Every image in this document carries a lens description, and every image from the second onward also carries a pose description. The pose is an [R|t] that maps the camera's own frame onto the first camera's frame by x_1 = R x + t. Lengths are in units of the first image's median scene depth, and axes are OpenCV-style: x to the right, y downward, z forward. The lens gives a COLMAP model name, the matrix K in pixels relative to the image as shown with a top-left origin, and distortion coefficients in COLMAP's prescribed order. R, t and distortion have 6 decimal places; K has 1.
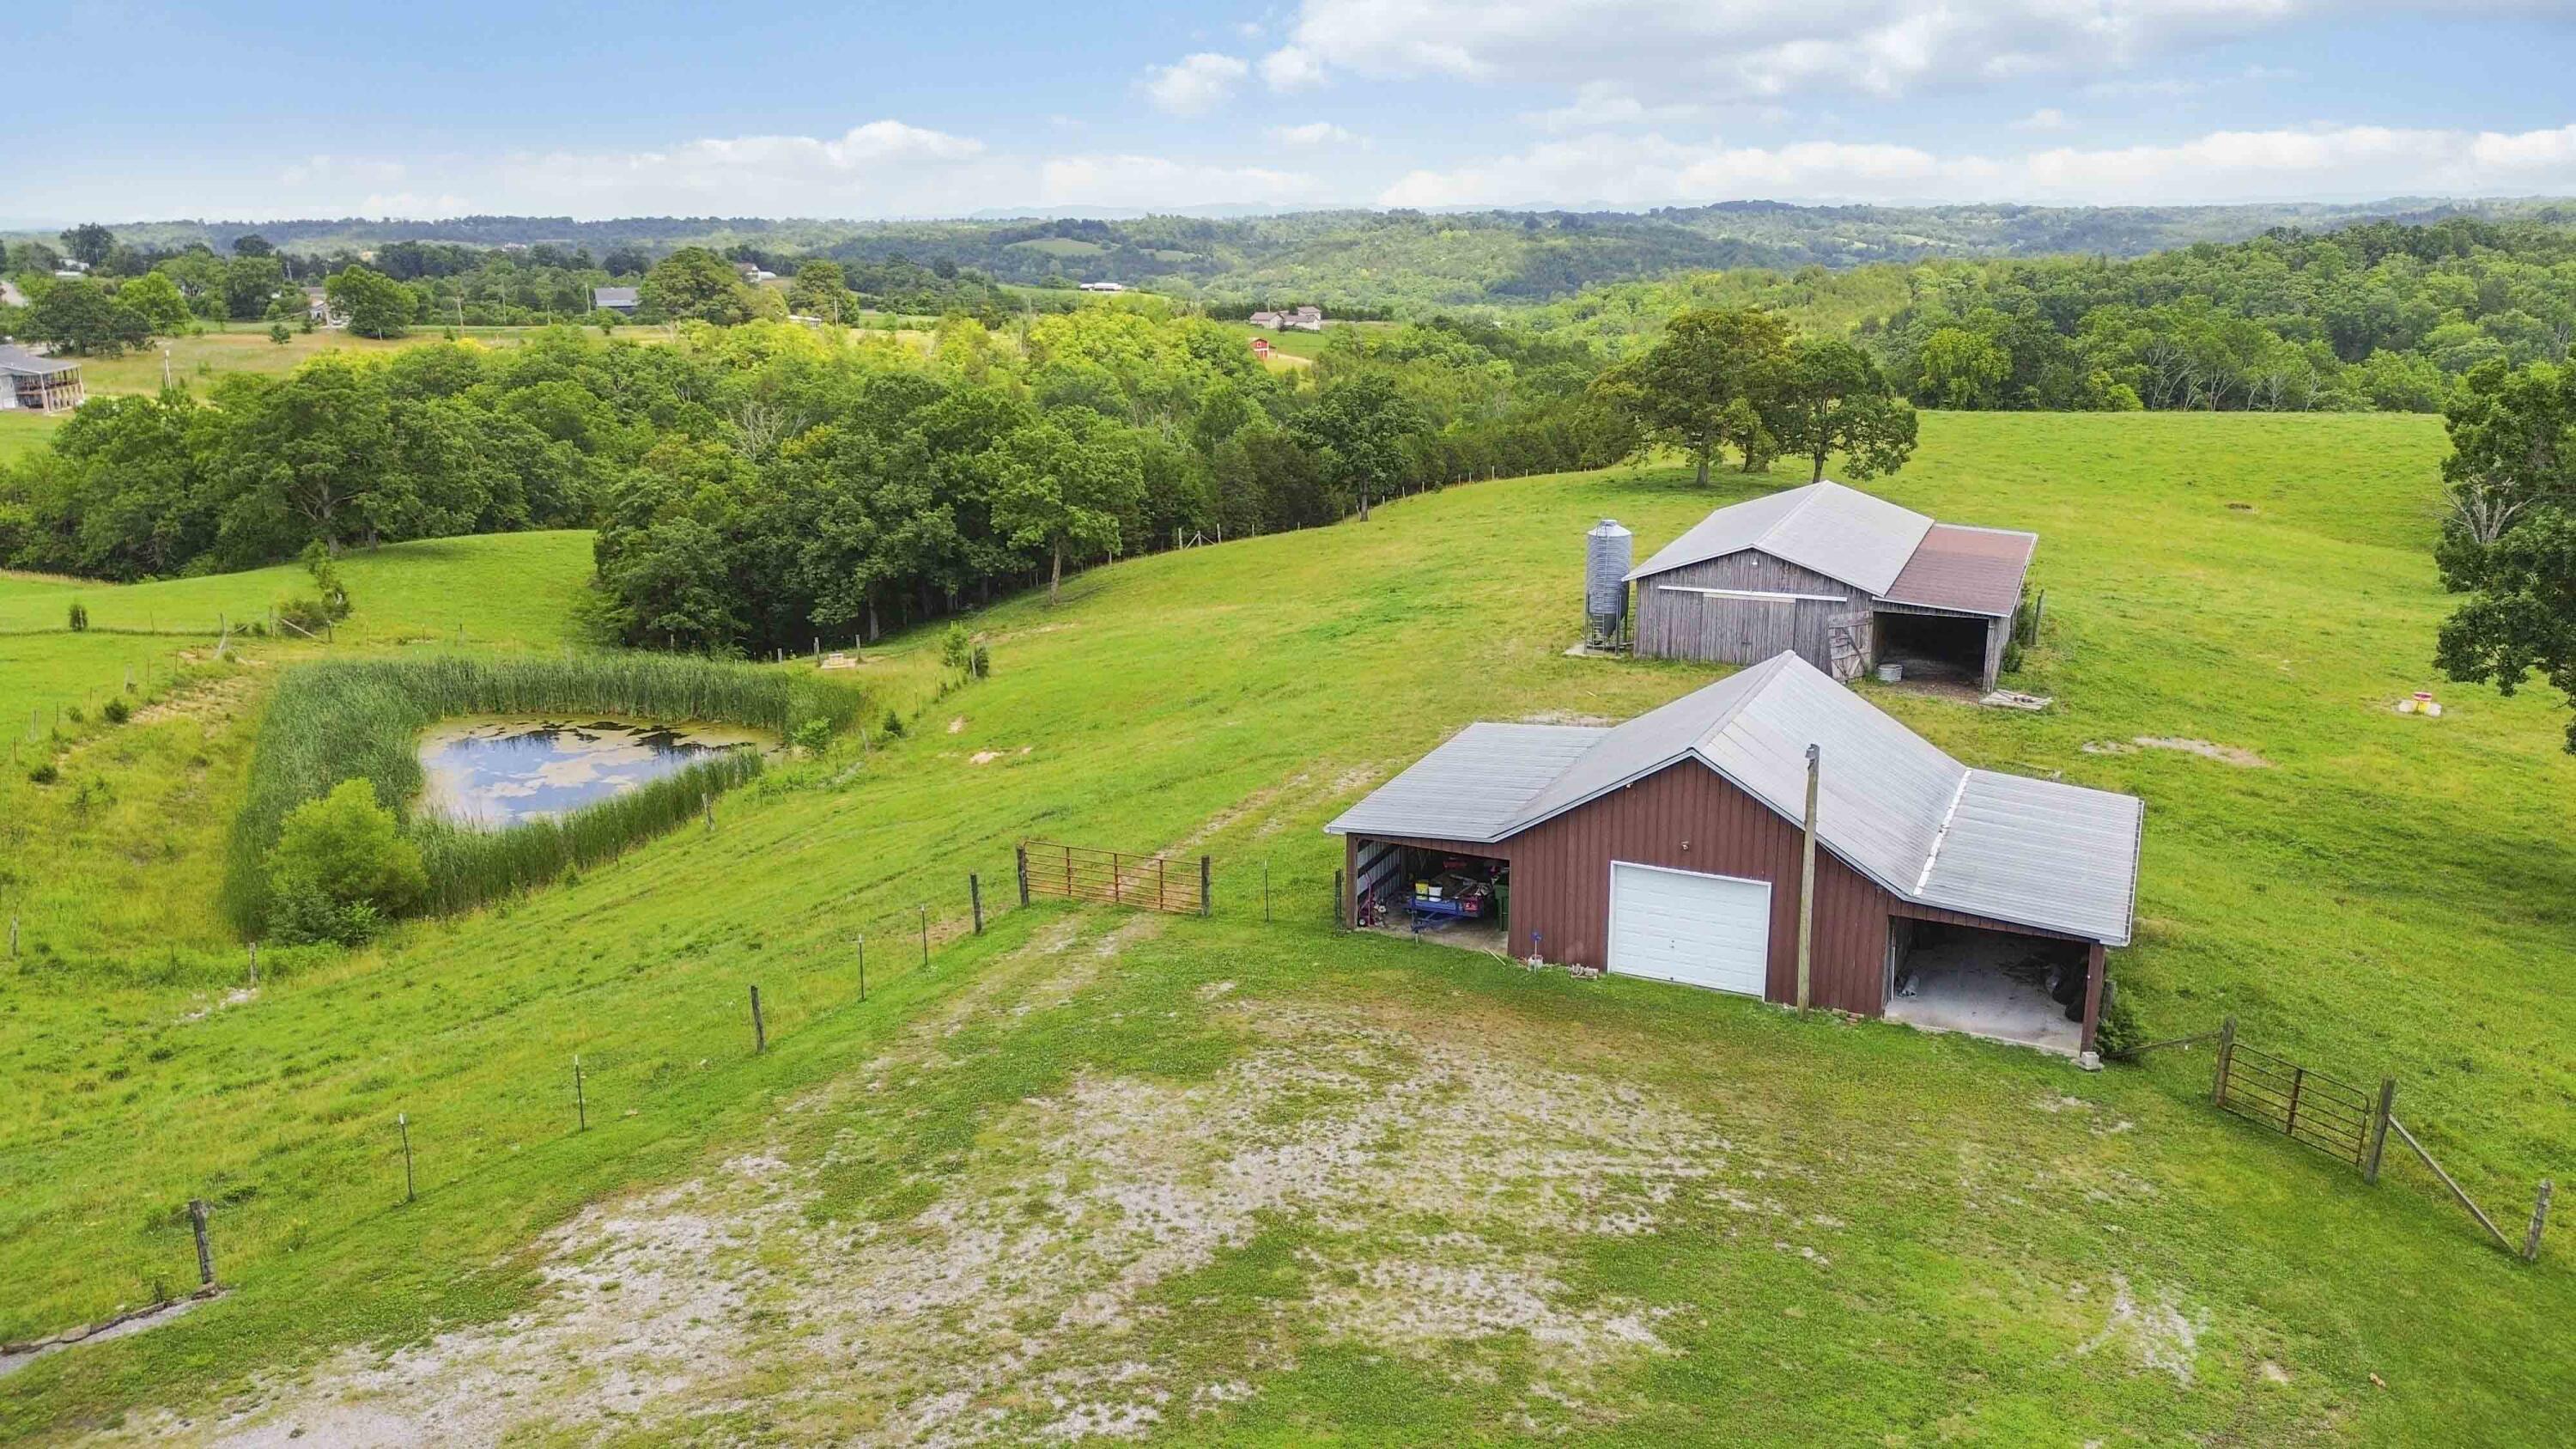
lens RADIAL K [[1807.1, 0, 1305.2], [0, 1807.1, 733.0], [0, 0, 1]] dist [0.081224, -0.099411]
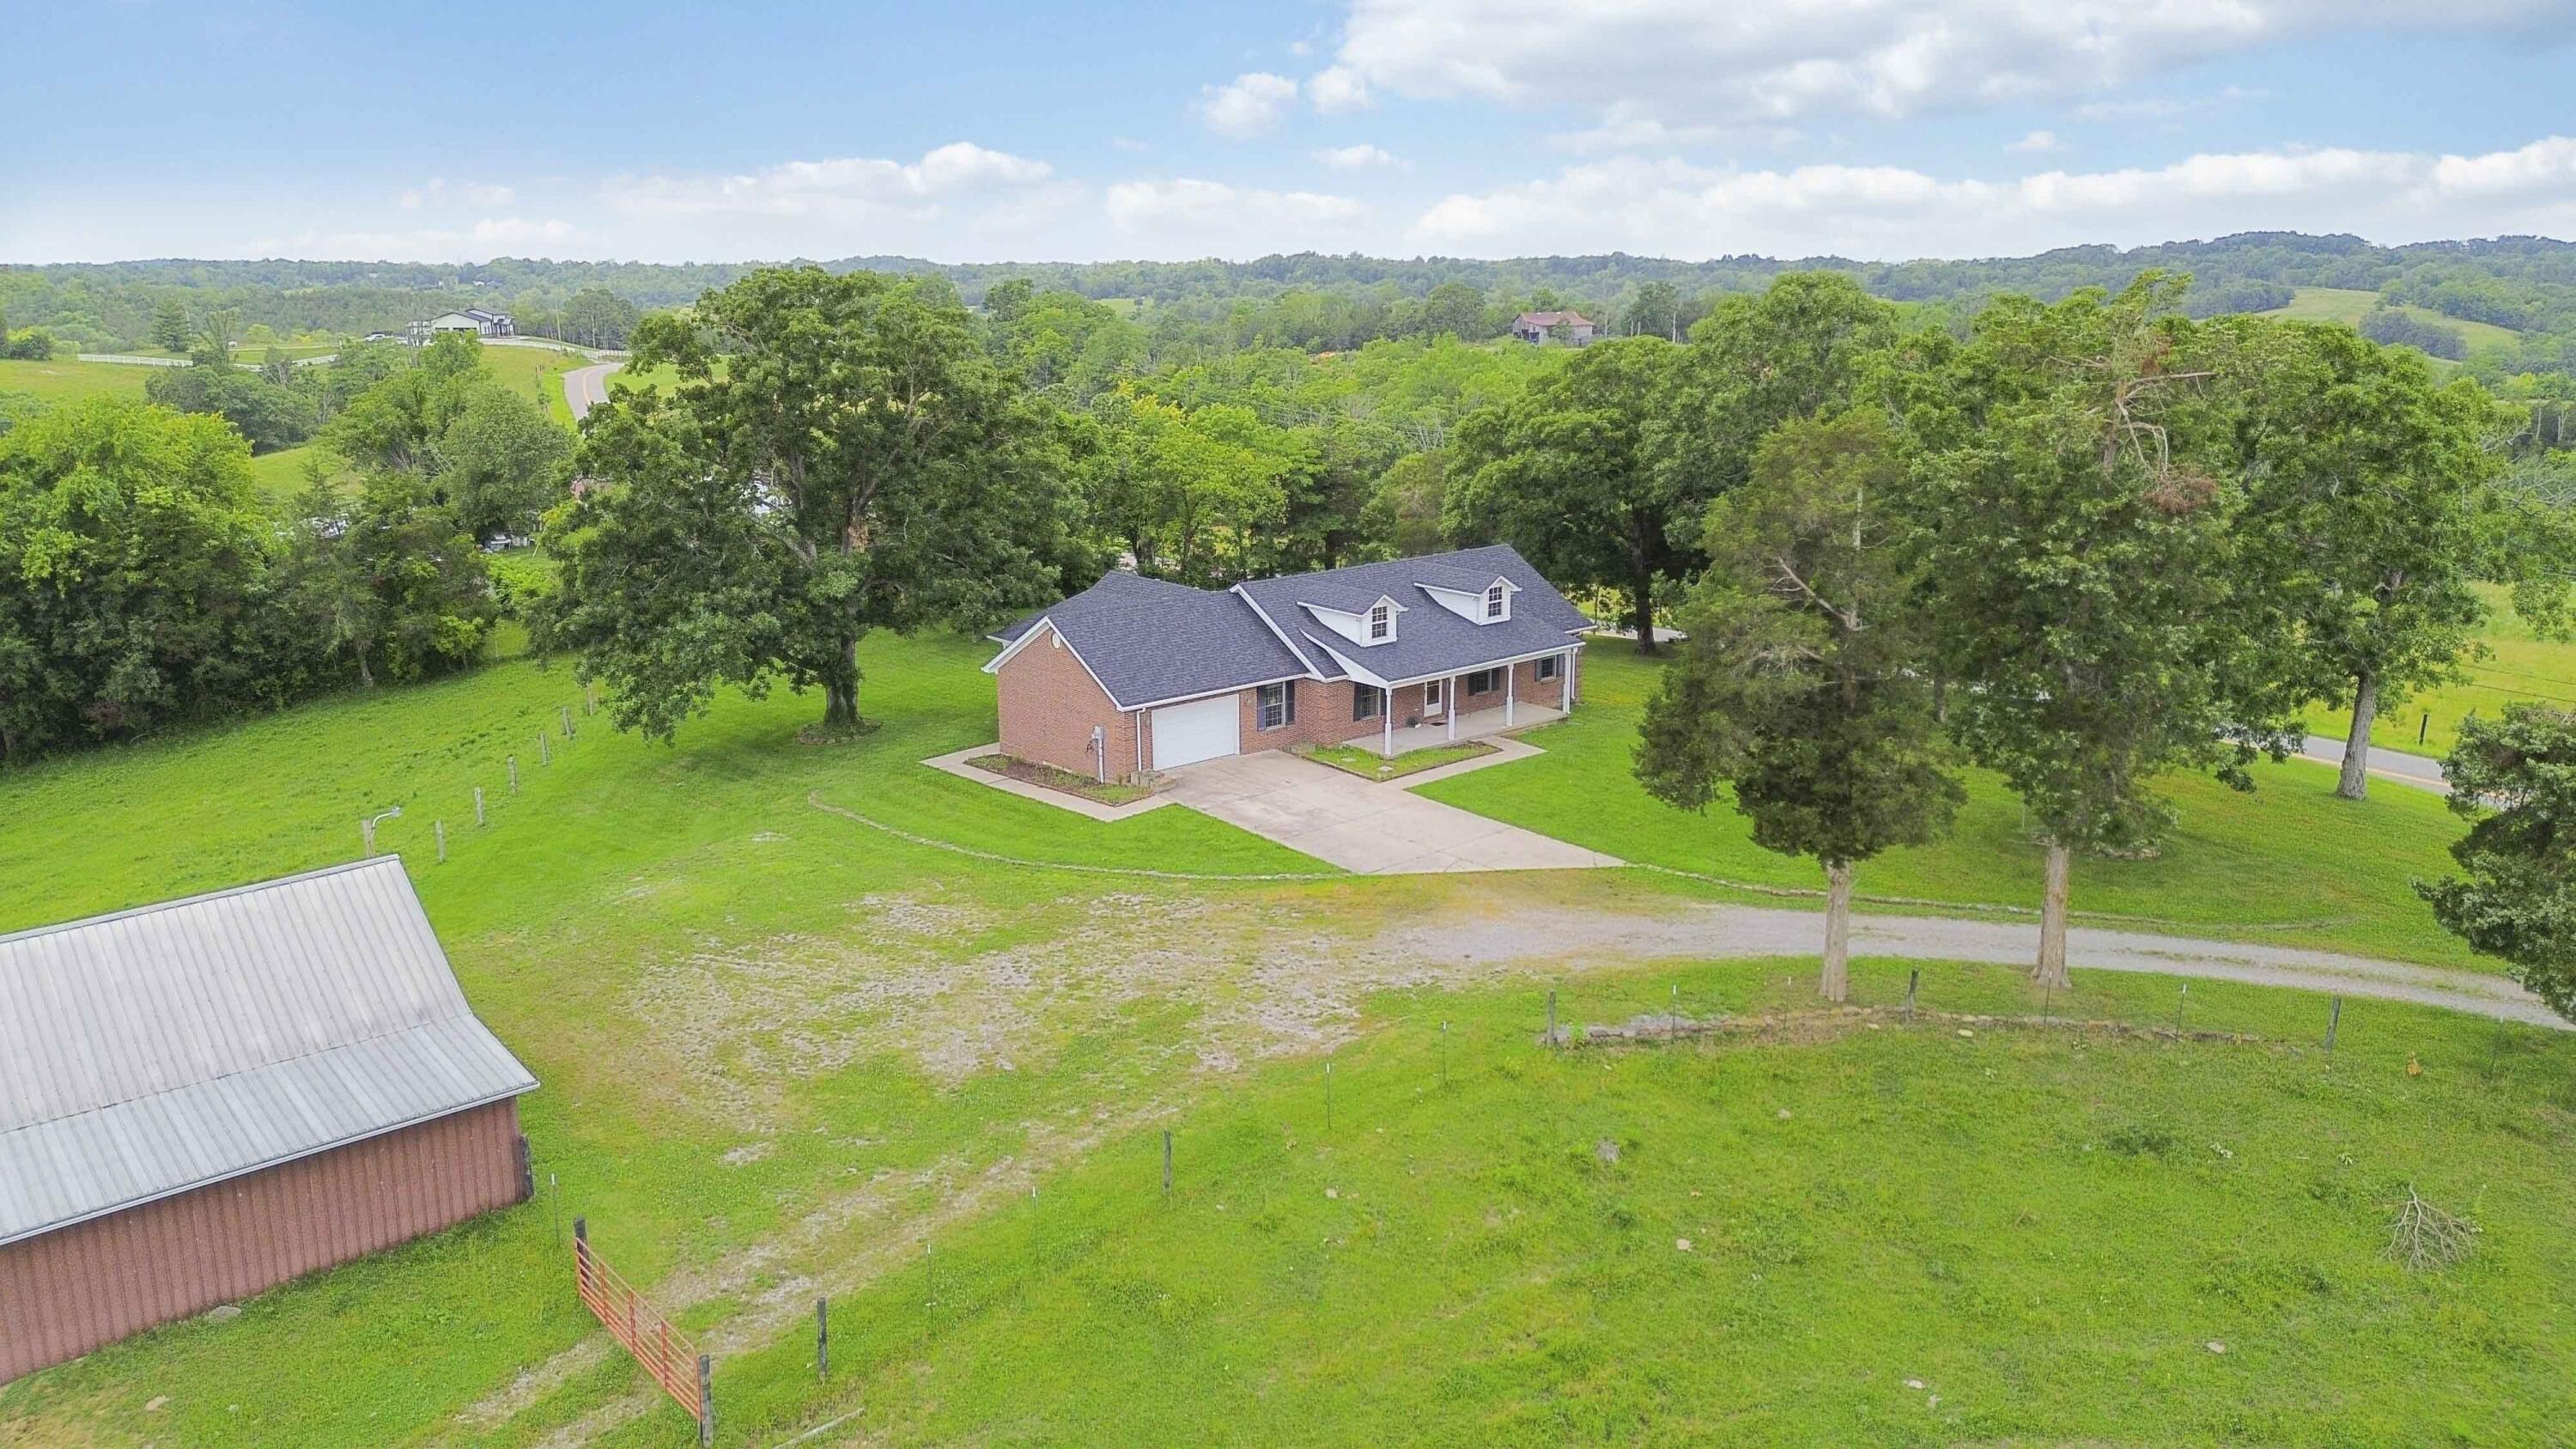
lens RADIAL K [[1808.6, 0, 1298.9], [0, 1808.6, 723.9], [0, 0, 1]] dist [0.072422, -0.079690]
pose [[-0.914879, -0.084797, 0.394723, -0.200828], [0.122886, 0.872816, 0.472326, -0.143787], [-0.384573, 0.480627, -0.788100, 0.442670]]
